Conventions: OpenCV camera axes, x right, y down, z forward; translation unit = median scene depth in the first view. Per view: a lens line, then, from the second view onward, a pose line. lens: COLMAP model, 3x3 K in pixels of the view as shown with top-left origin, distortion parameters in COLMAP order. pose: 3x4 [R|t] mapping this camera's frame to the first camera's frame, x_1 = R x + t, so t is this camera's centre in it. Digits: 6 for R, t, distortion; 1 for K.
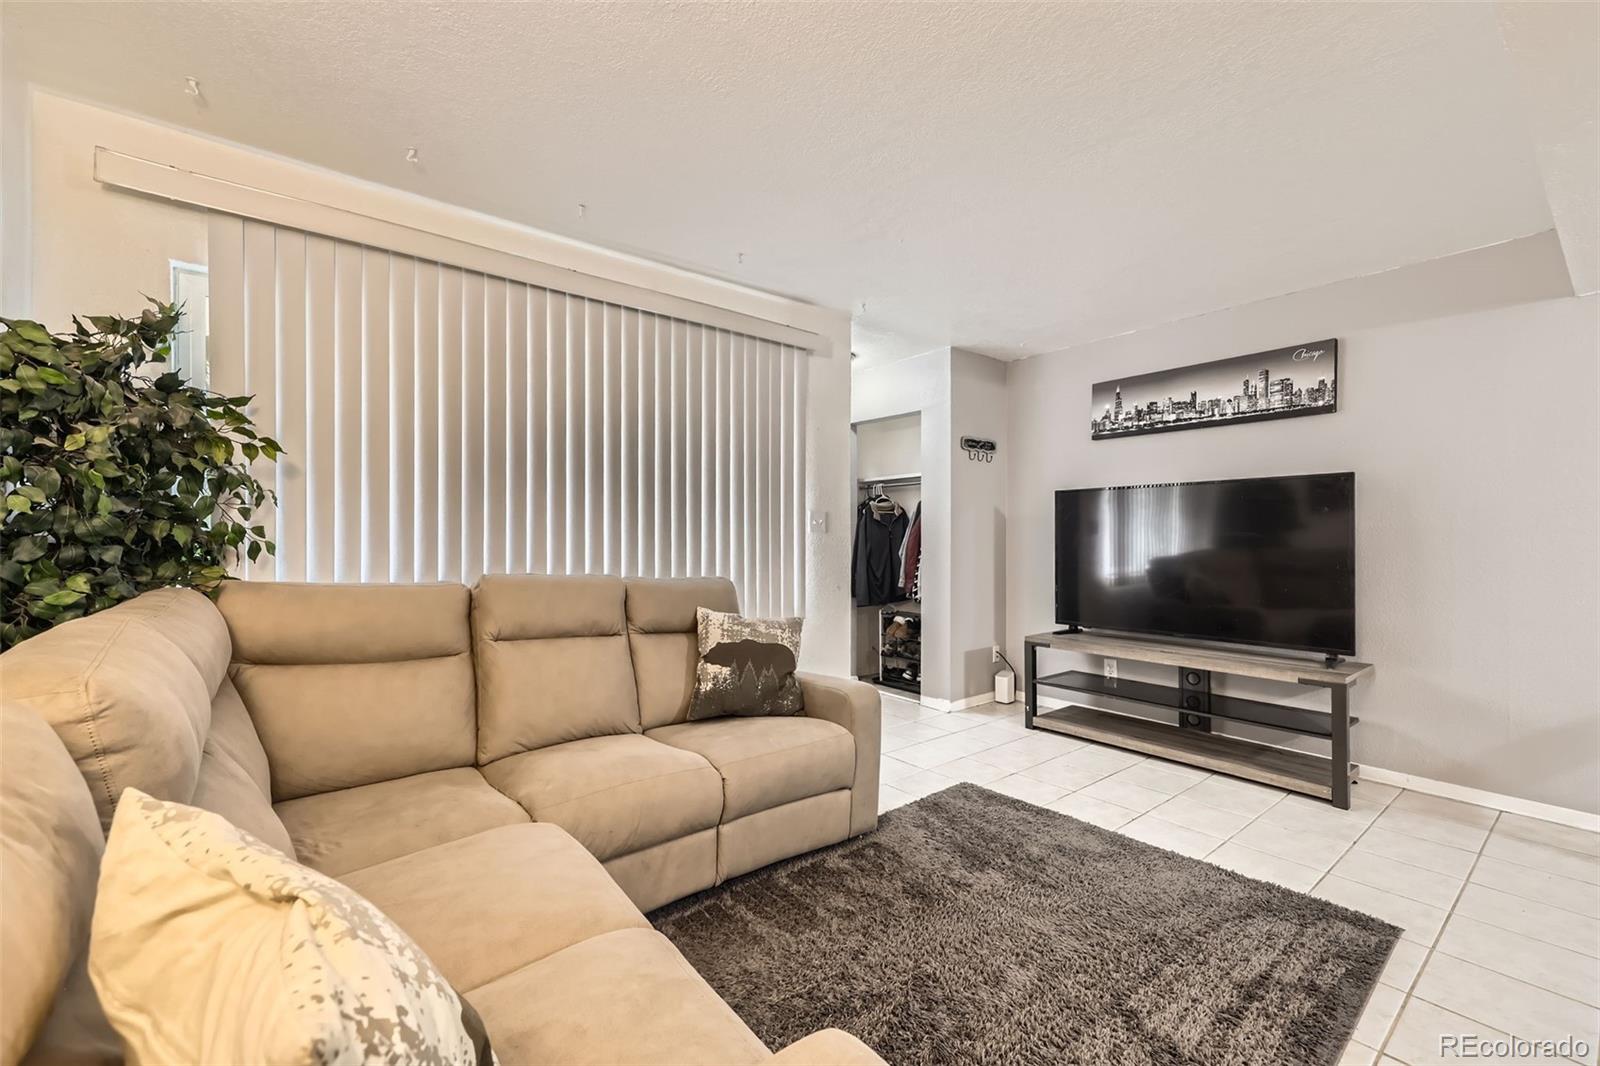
lens RADIAL K [[647.7, 0, 791.1], [0, 647.7, 543.7], [0, 0, 1]] dist [0.009247, -0.002199]
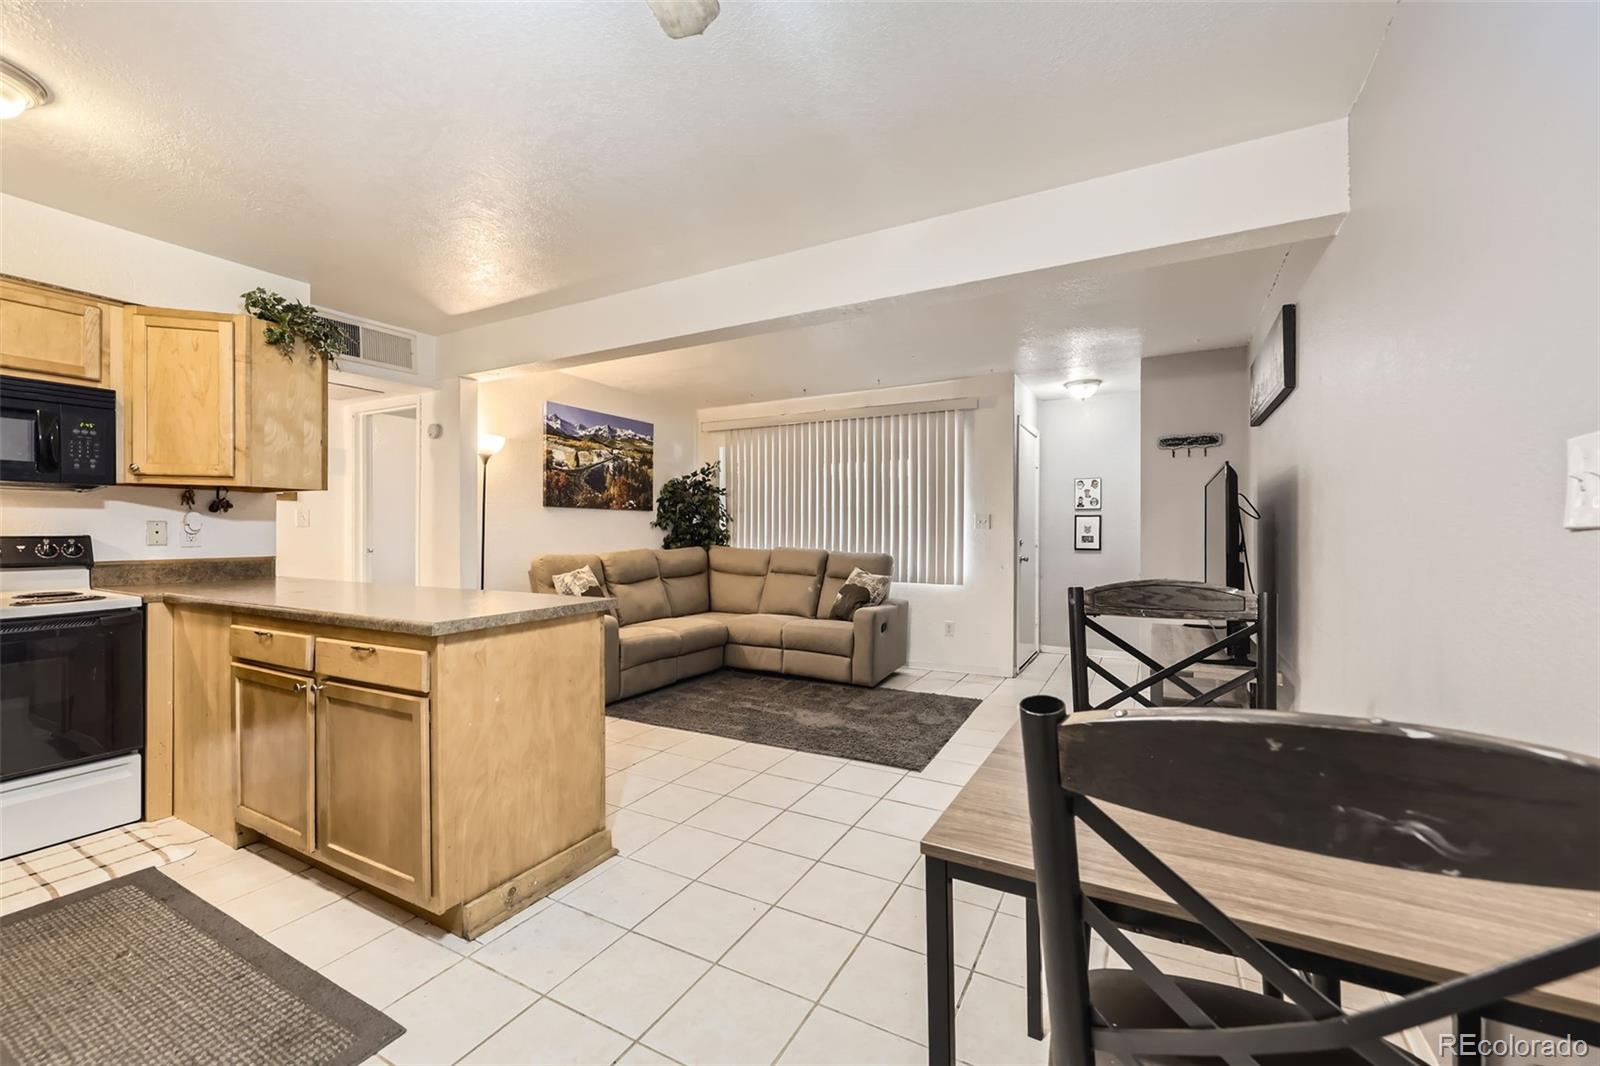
lens RADIAL K [[647.7, 0, 795.0], [0, 647.7, 535.5], [0, 0, 1]] dist [0.009247, -0.002199]
pose [[0.398889, 0.000375, -0.916999, 1.530121], [-0.009385, 0.999949, -0.003673, 0.009429], [0.916951, 0.010071, 0.398872, 0.038597]]
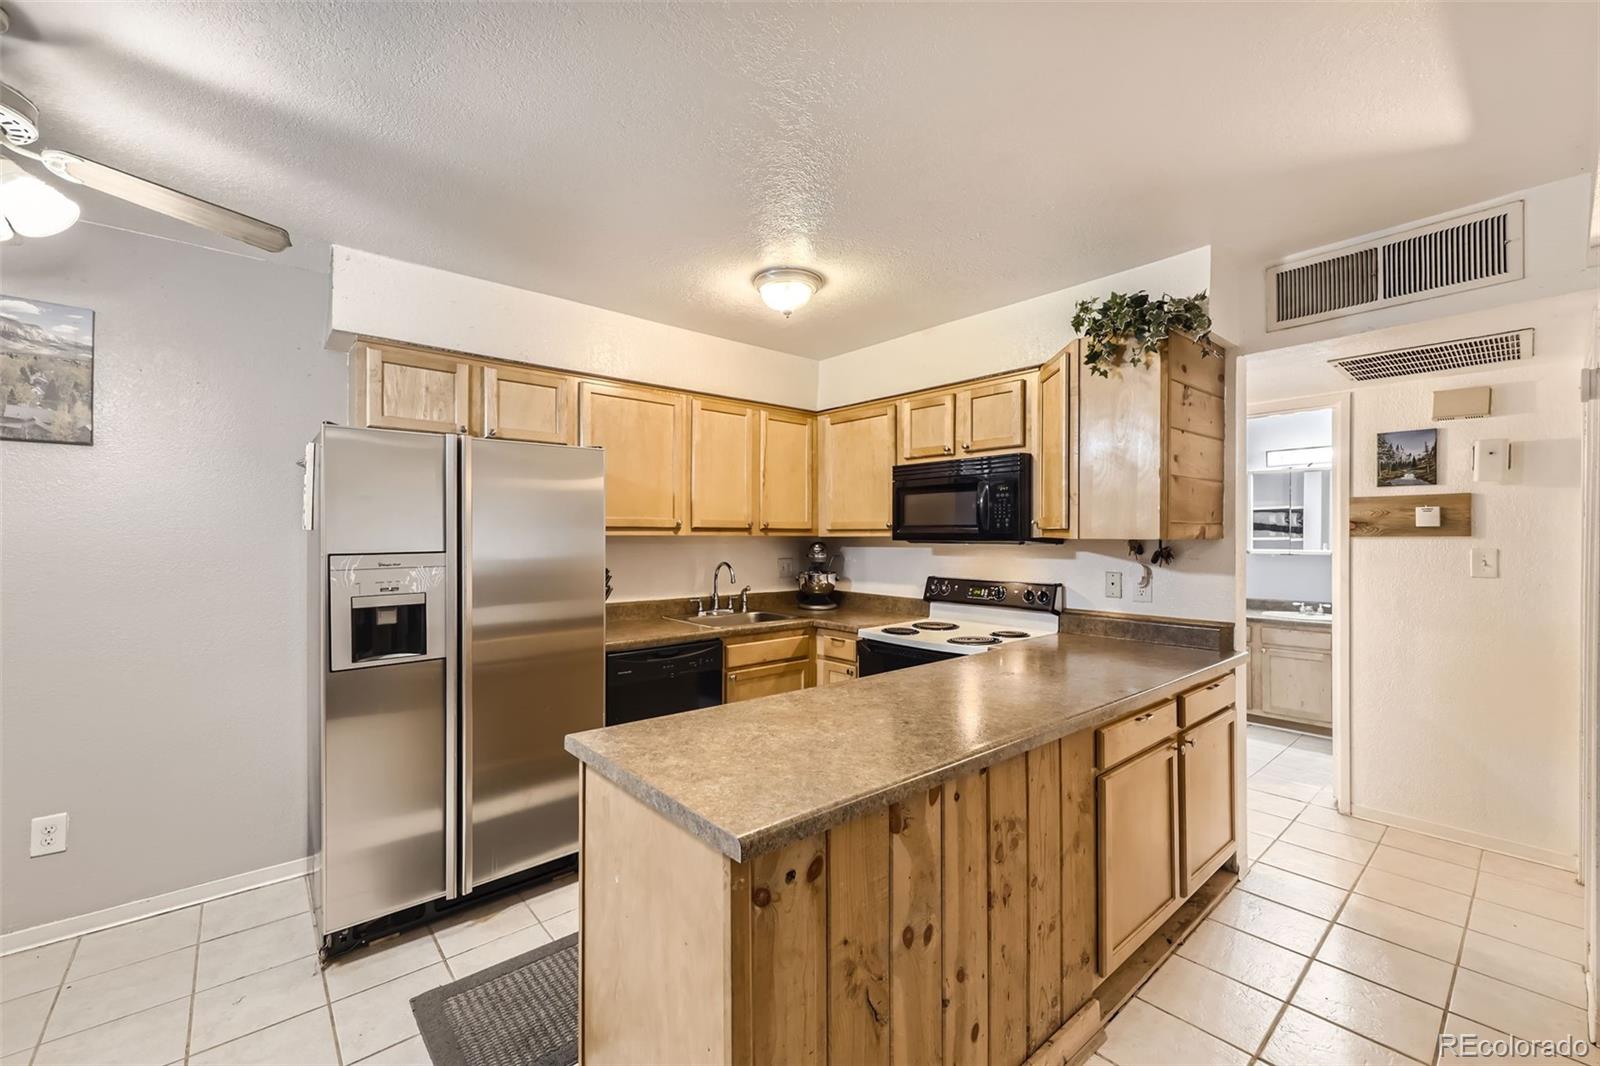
lens RADIAL K [[647.7, 0, 789.3], [0, 647.7, 535.5], [0, 0, 1]] dist [0.009247, -0.002199]
pose [[-0.998684, -0.006530, -0.050862, 0.690043], [-0.007134, 0.999906, 0.011706, -0.074553], [0.050781, 0.012053, -0.998637, 0.498431]]
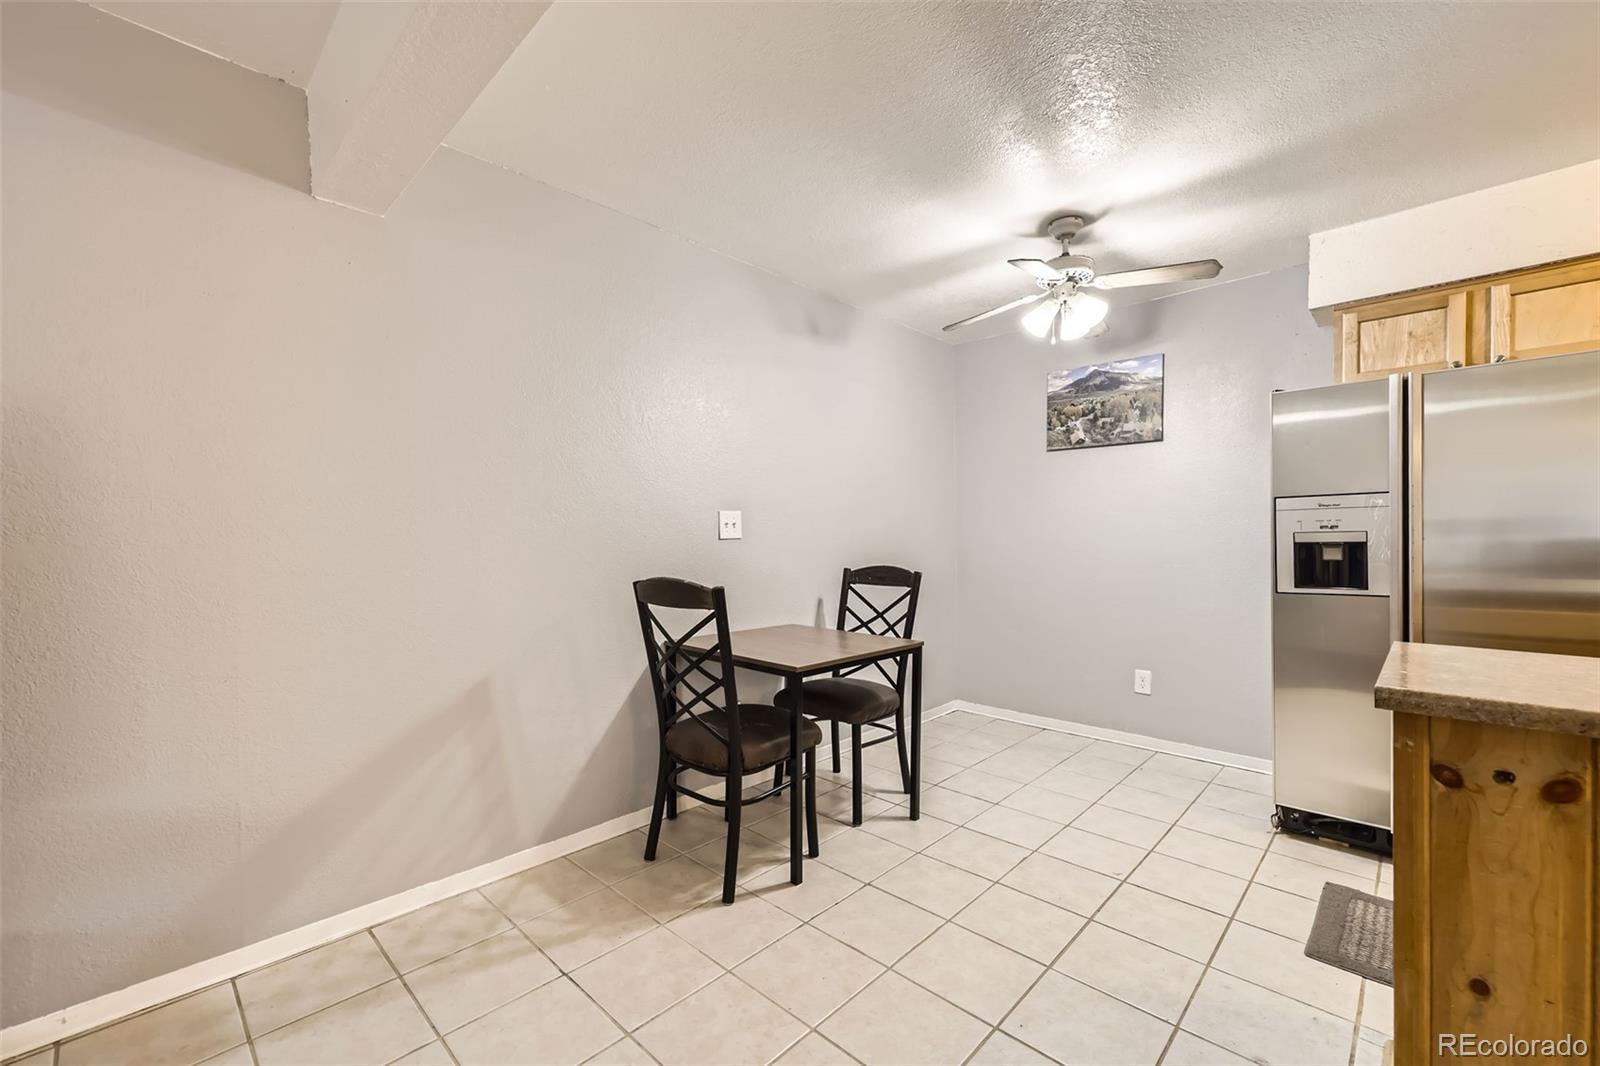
lens RADIAL K [[647.7, 0, 794.7], [0, 647.7, 548.0], [0, 0, 1]] dist [0.009247, -0.002199]
pose [[-0.148223, -0.016739, 0.988812, 0.386684], [0.015848, 0.999688, 0.019299, -0.002169], [-0.988827, 0.018532, -0.147911, 0.535976]]
